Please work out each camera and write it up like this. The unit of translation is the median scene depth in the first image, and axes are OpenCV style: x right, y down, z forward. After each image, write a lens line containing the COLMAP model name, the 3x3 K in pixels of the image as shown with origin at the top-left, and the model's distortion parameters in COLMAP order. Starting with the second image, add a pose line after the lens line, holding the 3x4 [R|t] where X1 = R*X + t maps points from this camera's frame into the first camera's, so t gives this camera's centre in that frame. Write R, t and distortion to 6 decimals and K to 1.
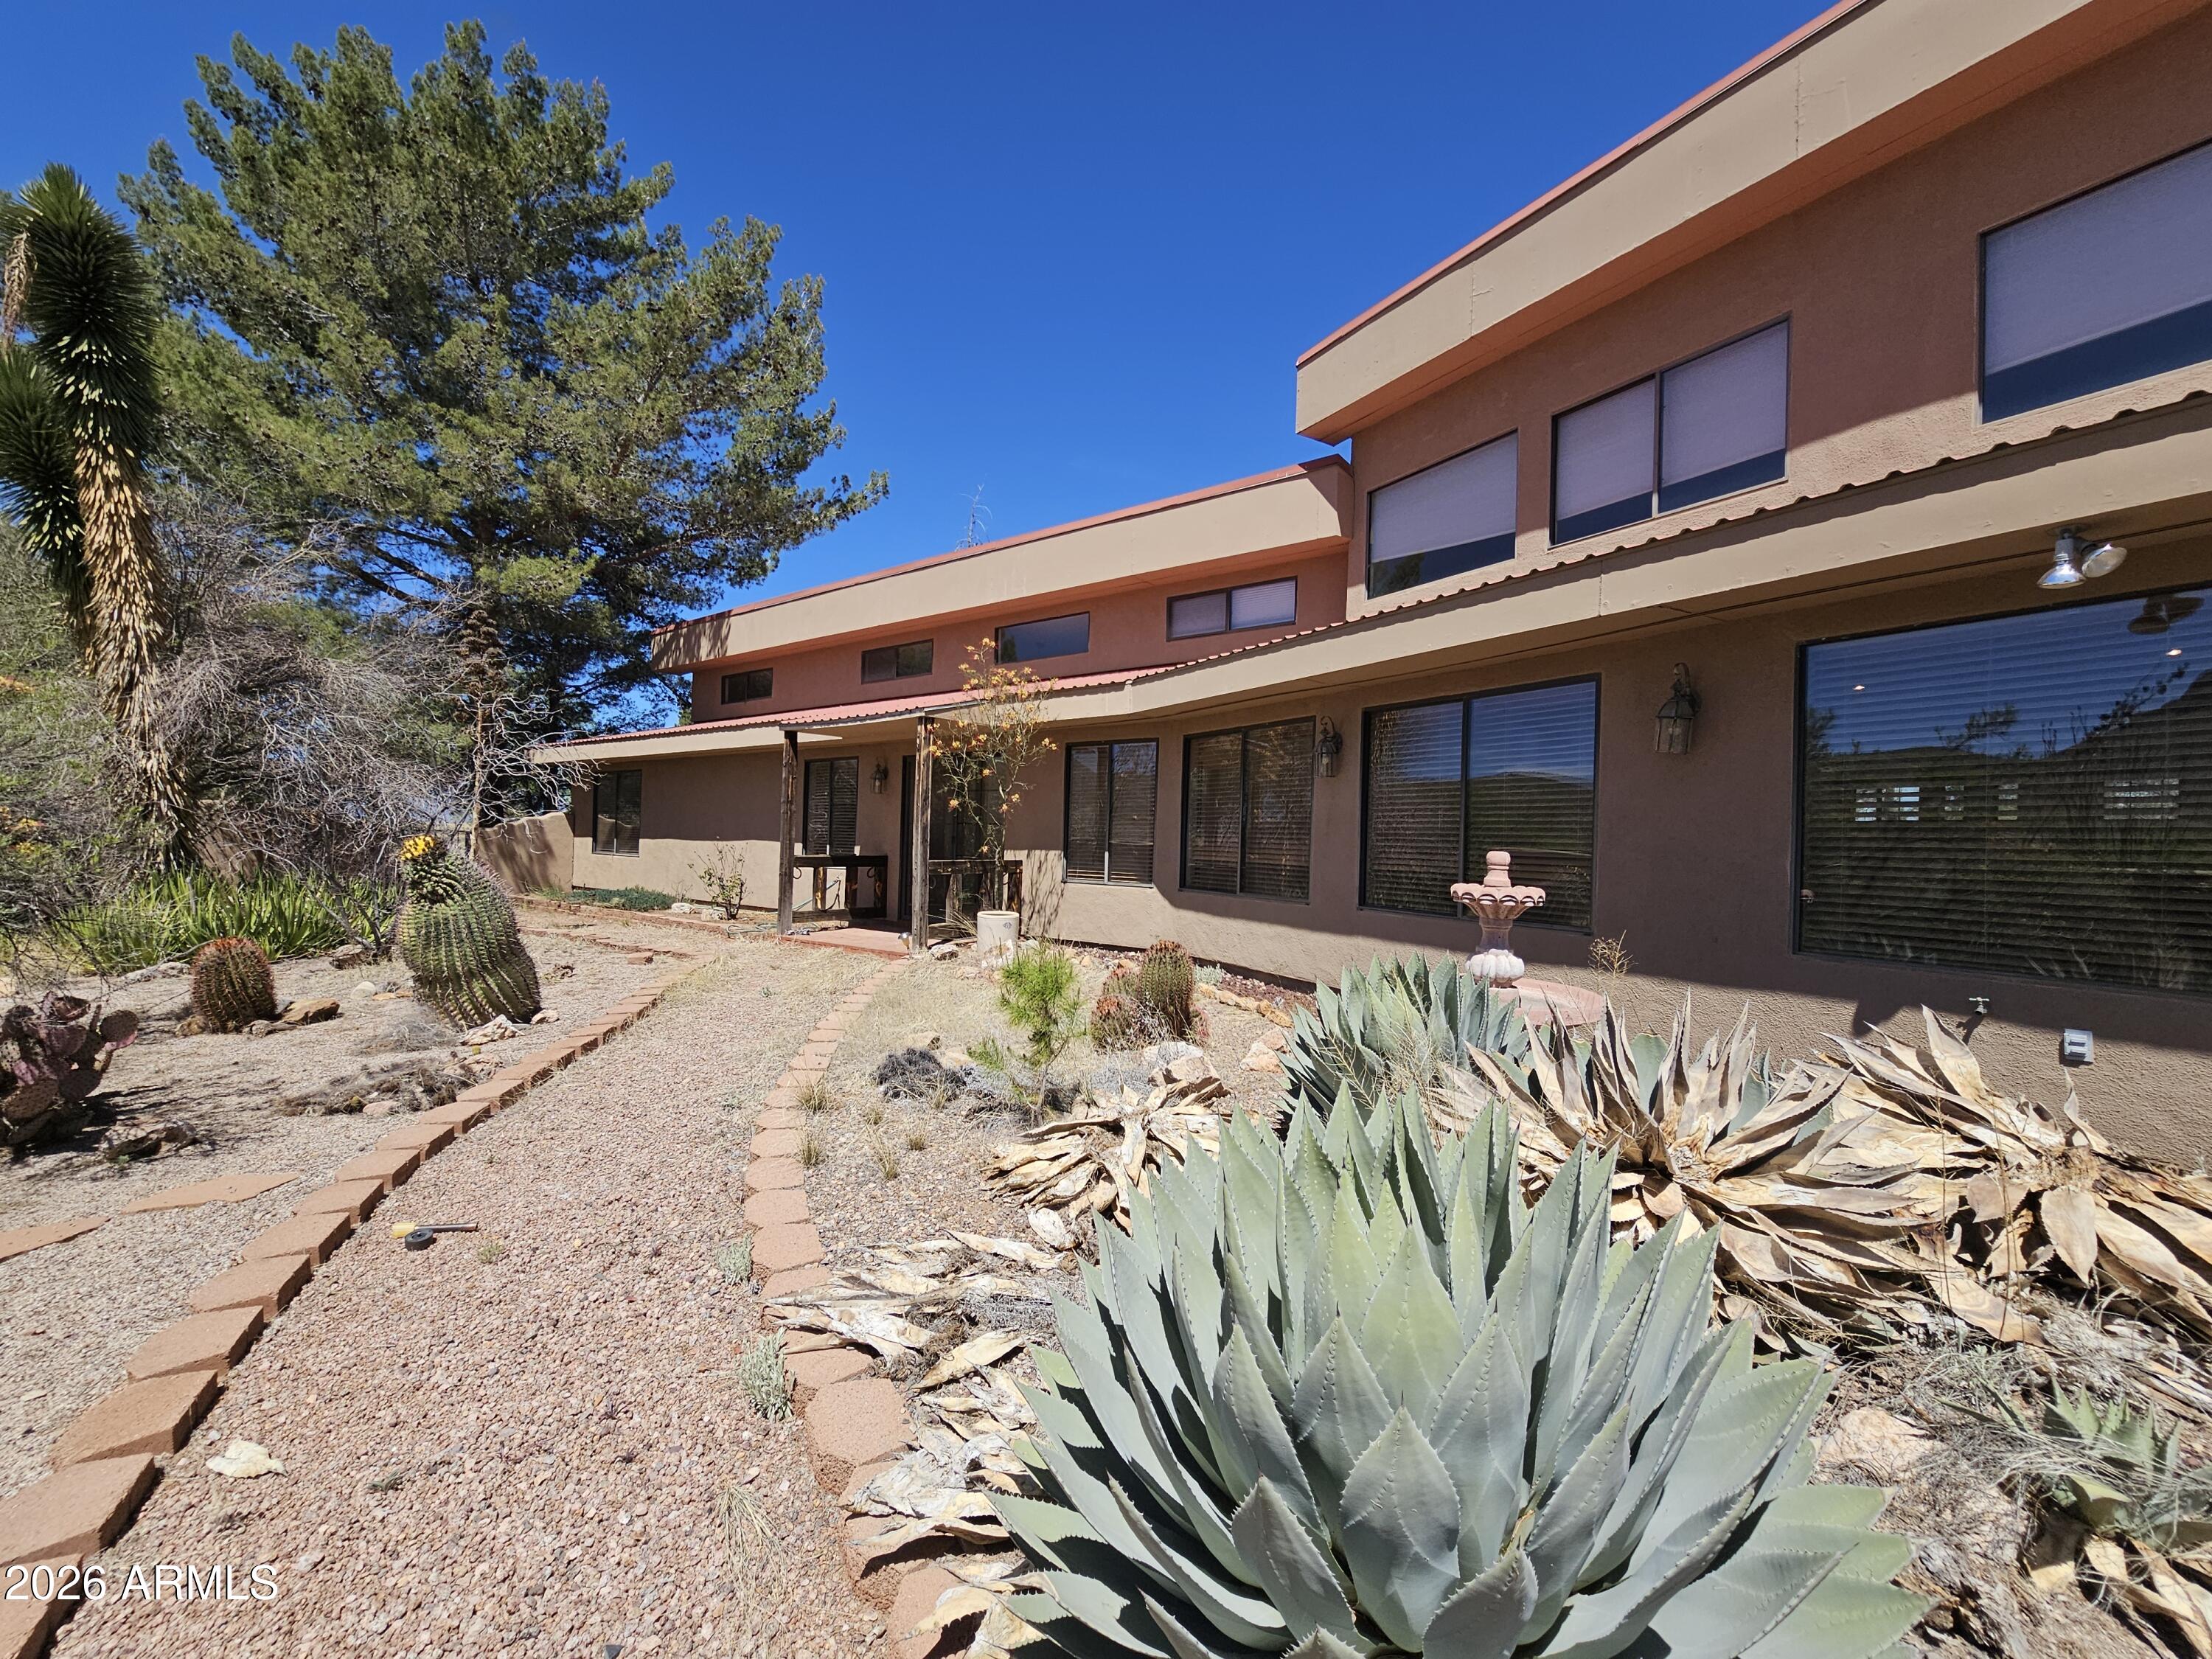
lens RADIAL K [[907.6, 0, 1110.4], [0, 907.6, 838.6], [0, 0, 1]] dist [-0.003487, -0.000506]
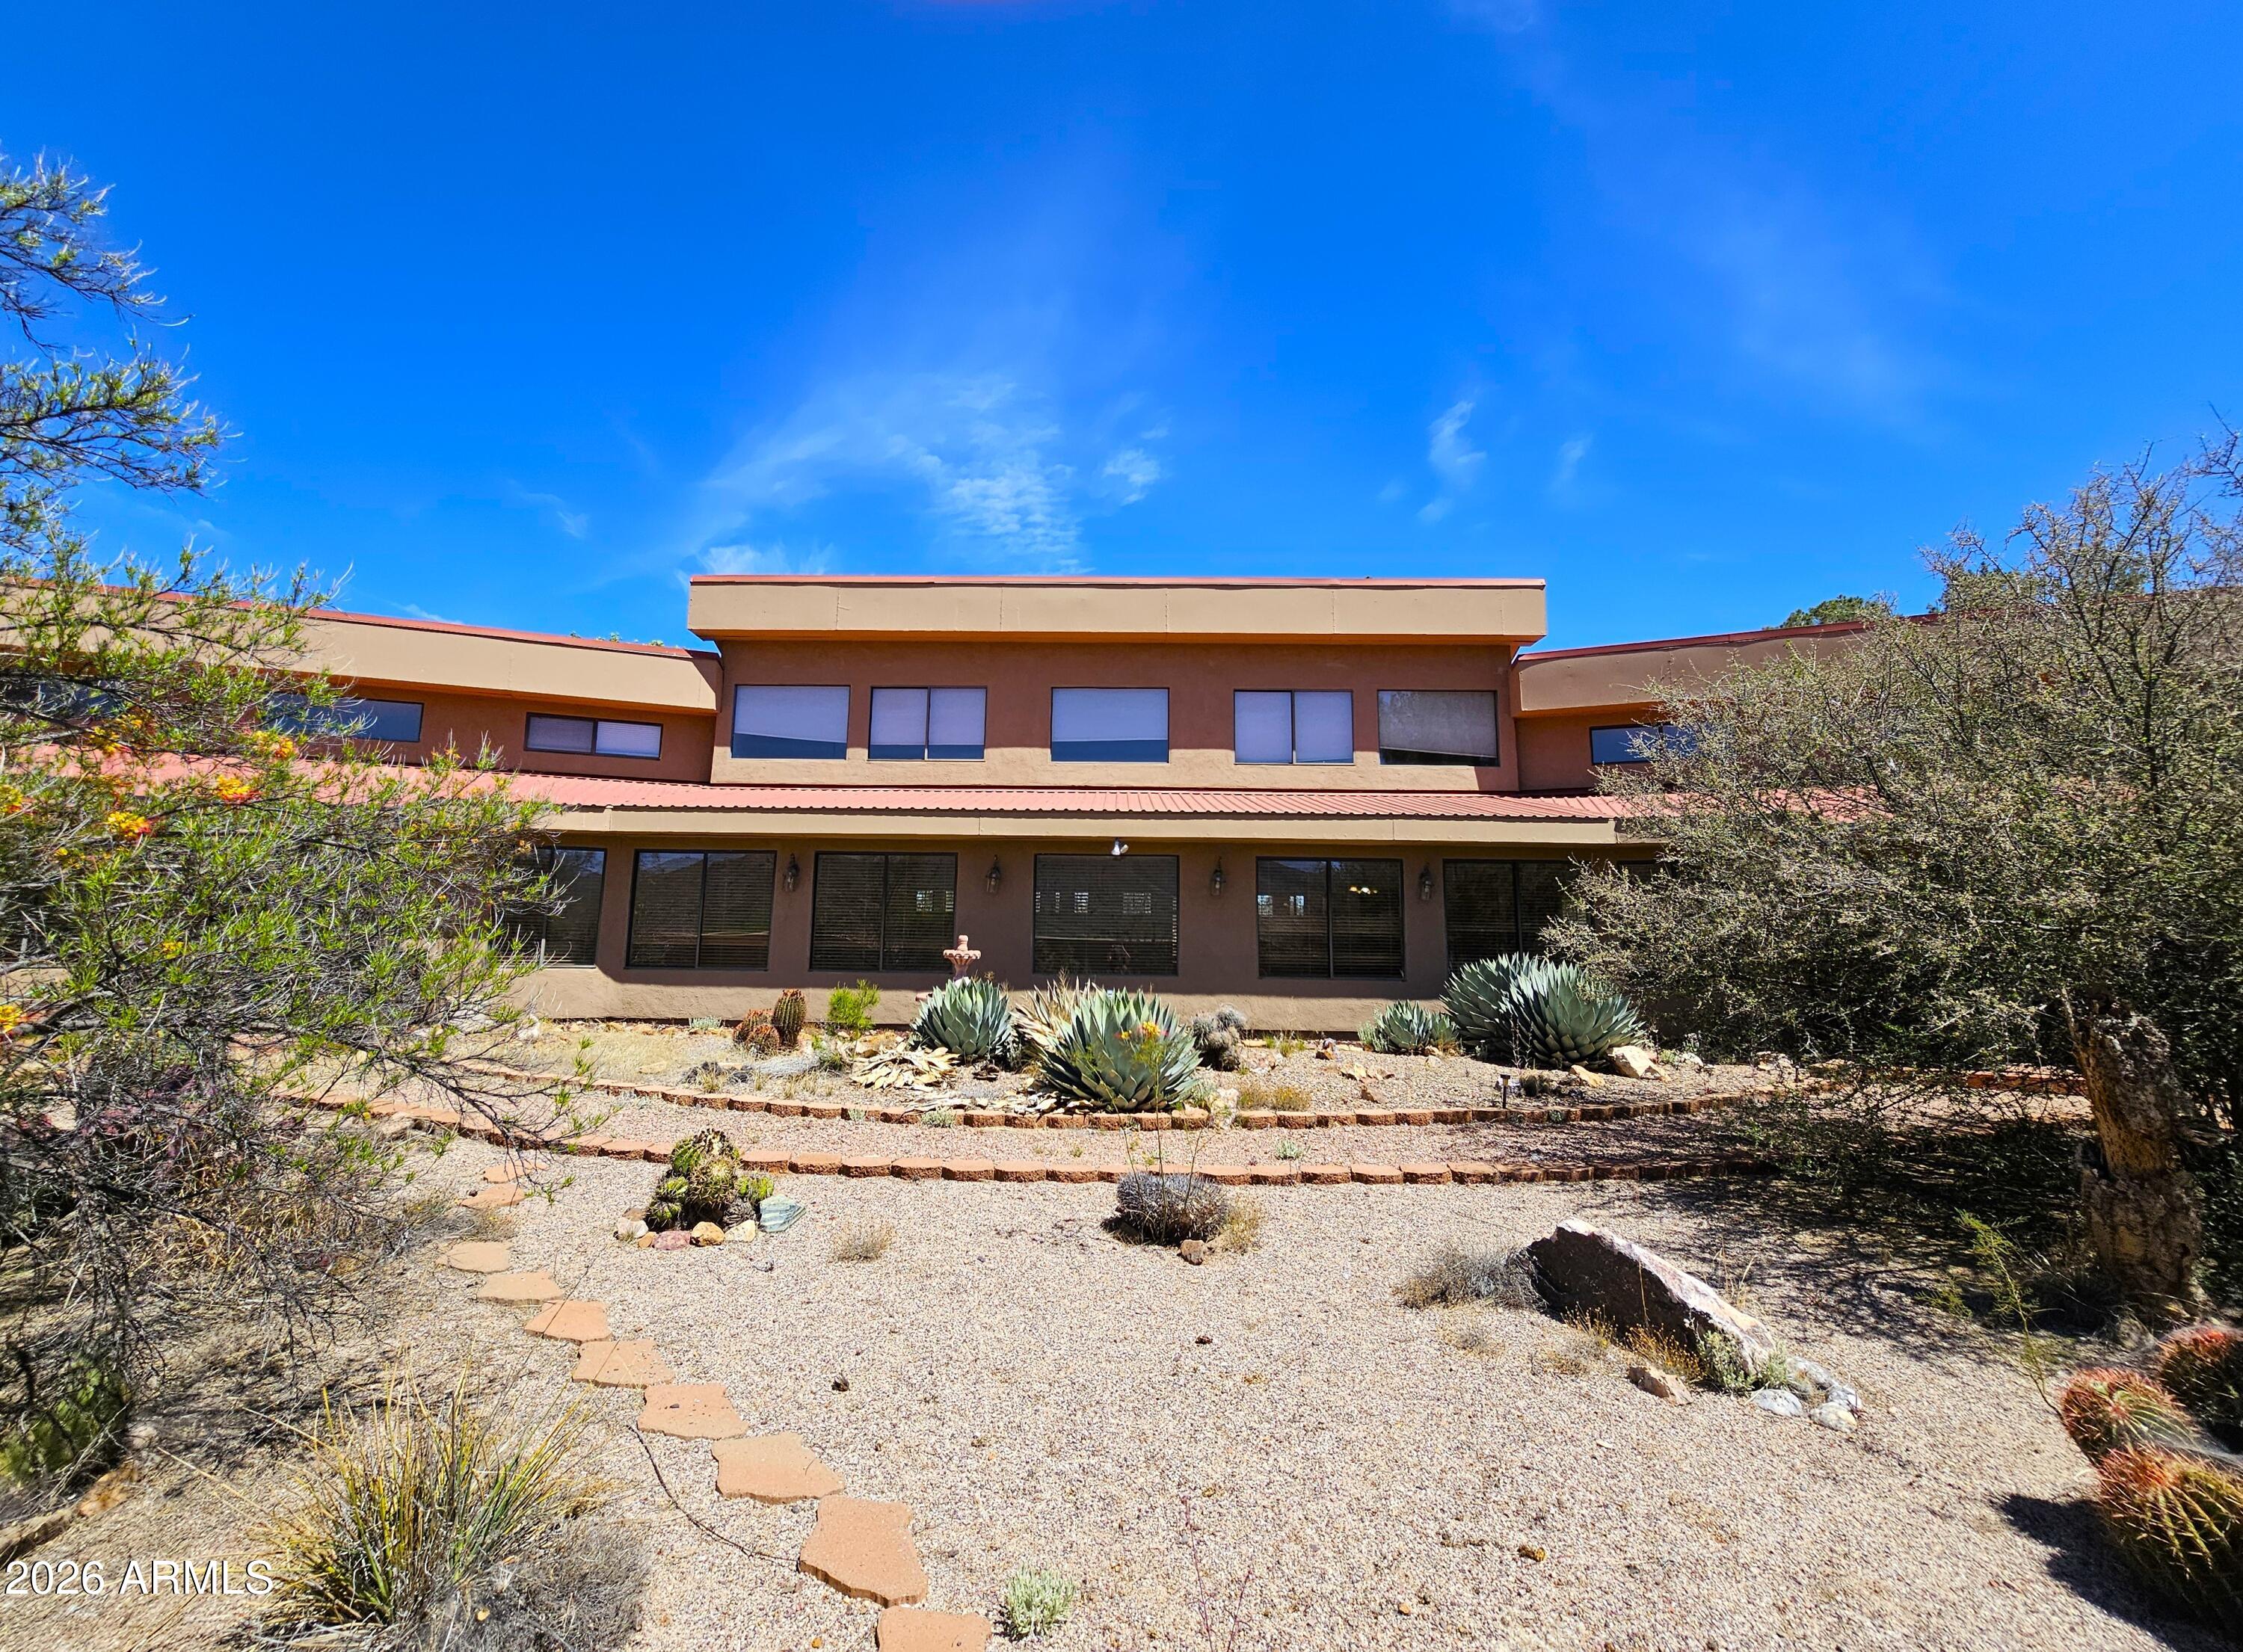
lens RADIAL K [[896.4, 0, 1120.9], [0, 896.4, 821.5], [0, 0, 1]] dist [-0.000726, -0.000003]
pose [[0.521476, 0.103446, 0.846972, -0.657668], [-0.004875, 0.992969, -0.118276, -0.003283], [-0.853252, 0.057550, 0.518314, -0.276648]]
